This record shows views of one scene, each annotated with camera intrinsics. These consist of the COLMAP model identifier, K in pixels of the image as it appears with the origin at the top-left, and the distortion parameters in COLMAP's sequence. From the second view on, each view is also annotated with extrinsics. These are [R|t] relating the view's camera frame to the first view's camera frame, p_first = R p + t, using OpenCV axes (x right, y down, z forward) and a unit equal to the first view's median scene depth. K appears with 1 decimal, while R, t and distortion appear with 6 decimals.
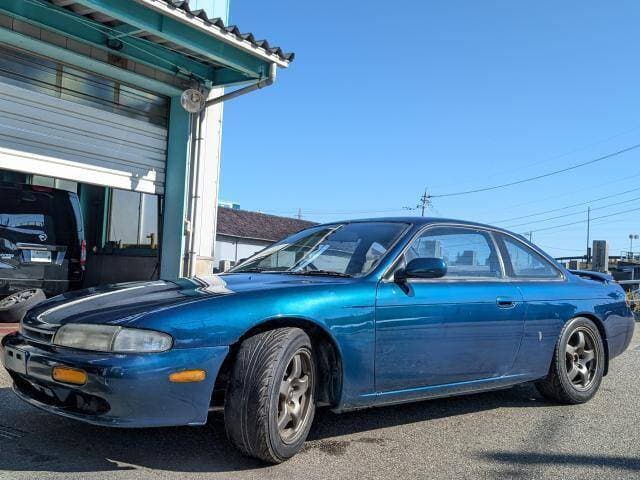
lens RADIAL K [[674.5, 0, 320.0], [0, 674.5, 240.0], [0, 0, 1]] dist [0.066075, -0.157107]
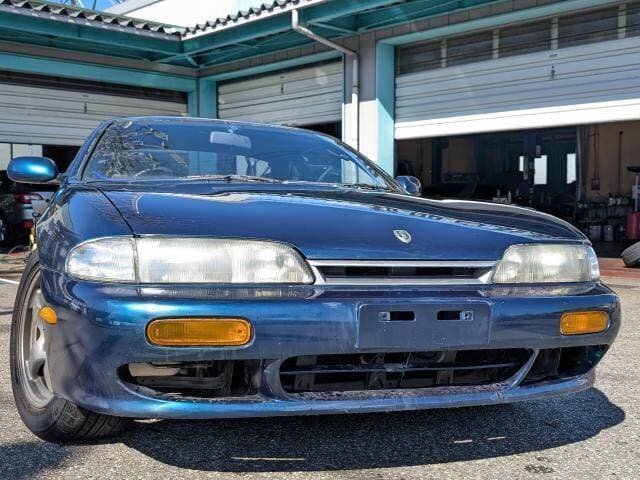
lens RADIAL K [[743.7, 0, 320.0], [0, 743.7, 240.0], [0, 0, 1]] dist [0.091659, -0.306781]
pose [[-0.205050, -0.001343, -0.978751, 0.677851], [0.045386, 0.998910, -0.010879, 0.064438], [0.977699, -0.046652, -0.204765, 0.698104]]
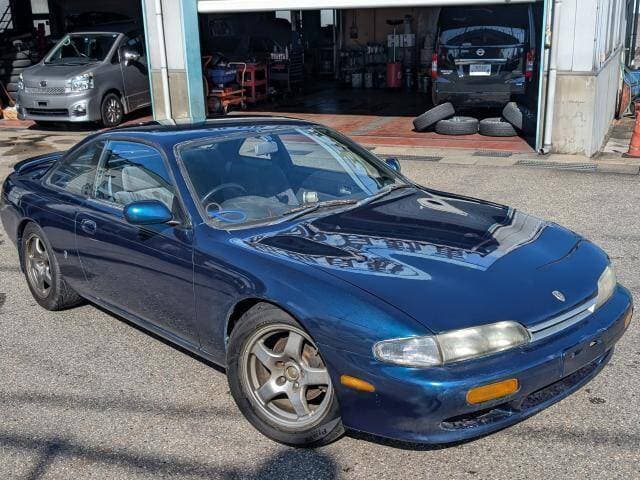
lens RADIAL K [[743.7, 0, 320.0], [0, 743.7, 240.0], [0, 0, 1]] dist [0.091659, -0.306781]
pose [[0.178874, 0.241224, -0.953842, 0.758612], [0.094280, 0.960814, 0.260668, -0.051443], [0.979344, -0.136555, 0.149122, 0.537676]]
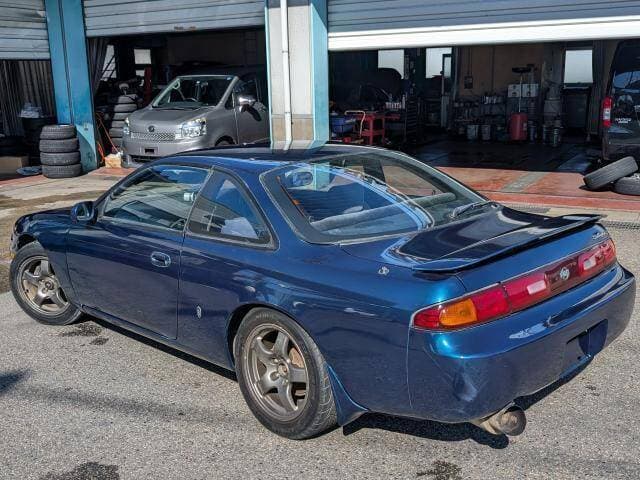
lens RADIAL K [[674.5, 0, 320.0], [0, 674.5, 240.0], [0, 0, 1]] dist [0.066075, -0.157107]
pose [[0.093702, 0.189111, -0.977475, 0.465155], [0.083513, 0.976841, 0.196994, -0.035627], [0.992091, -0.100091, 0.075739, 0.462348]]
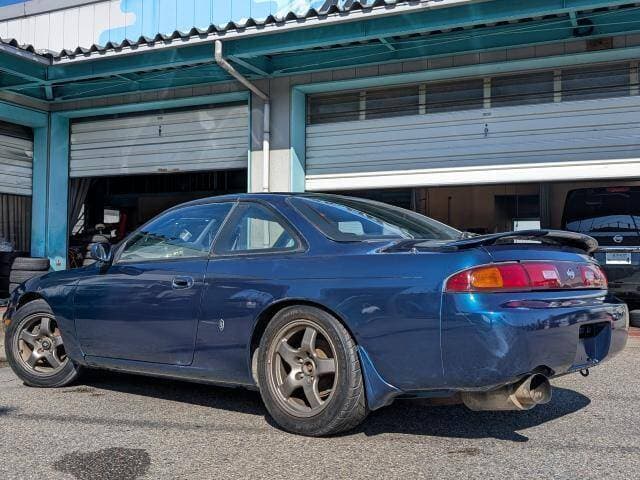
lens RADIAL K [[681.0, 0, 320.0], [0, 681.0, 240.0], [0, 0, 1]] dist [0.080954, -0.224787]
pose [[0.162476, -0.077462, -0.983667, 0.491225], [0.055503, 0.996053, -0.069270, 0.041830], [0.985150, -0.043342, 0.166134, 0.419410]]
